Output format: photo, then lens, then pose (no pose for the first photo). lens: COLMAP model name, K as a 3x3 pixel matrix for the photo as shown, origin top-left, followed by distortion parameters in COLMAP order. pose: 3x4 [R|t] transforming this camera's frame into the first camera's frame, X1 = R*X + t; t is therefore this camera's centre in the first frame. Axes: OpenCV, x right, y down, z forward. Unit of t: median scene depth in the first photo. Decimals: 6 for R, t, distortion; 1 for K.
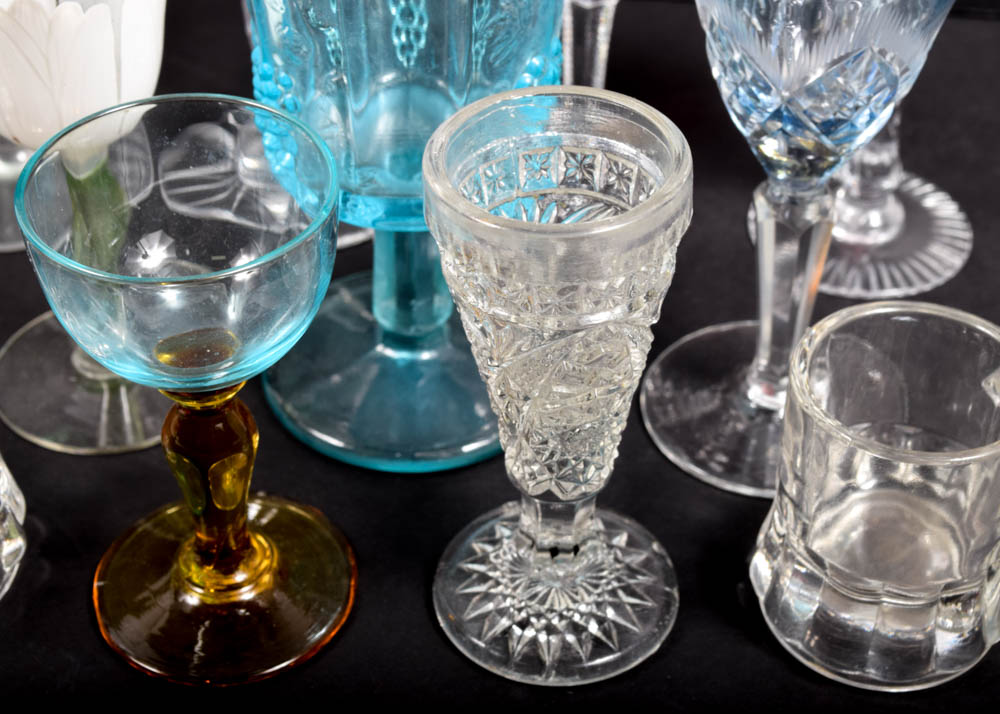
lens RADIAL K [[2151.4, 0, 503.5], [0, 2151.4, 355.5], [0, 0, 1]] dist [0.077760, 0.000000]
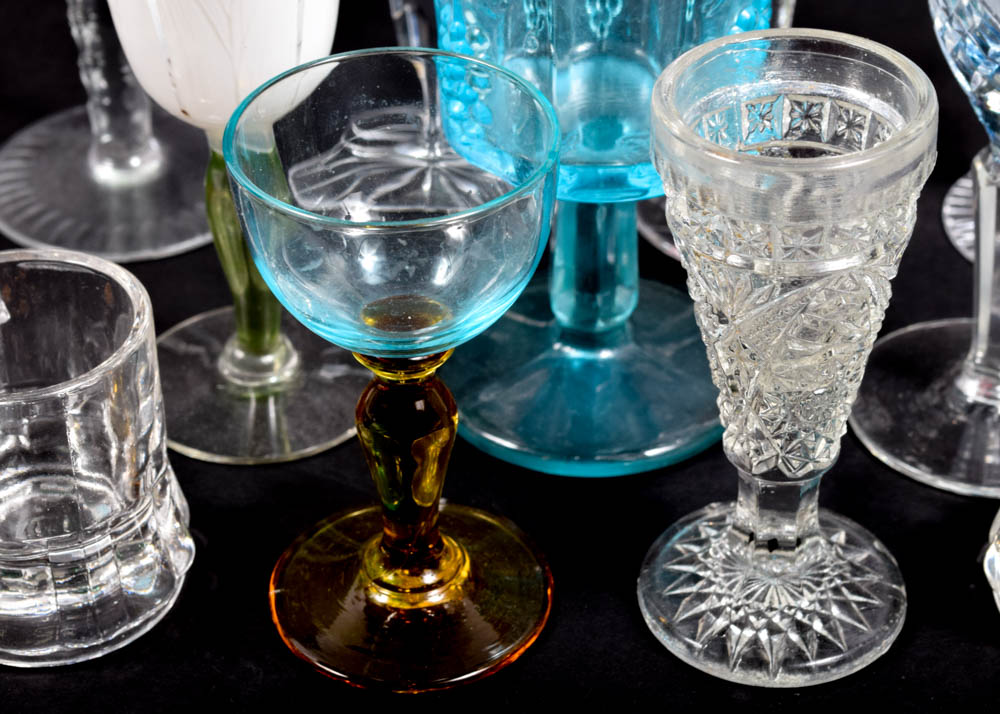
lens RADIAL K [[2620.0, 0, 501.1], [0, 2620.0, 358.2], [0, 0, 1]] dist [0.057871, 0.000000]
pose [[0.999740, -0.016700, -0.015523, -0.074599], [0.015896, 0.998594, -0.050570, 0.067061], [0.016346, 0.050310, 0.998600, -0.126245]]
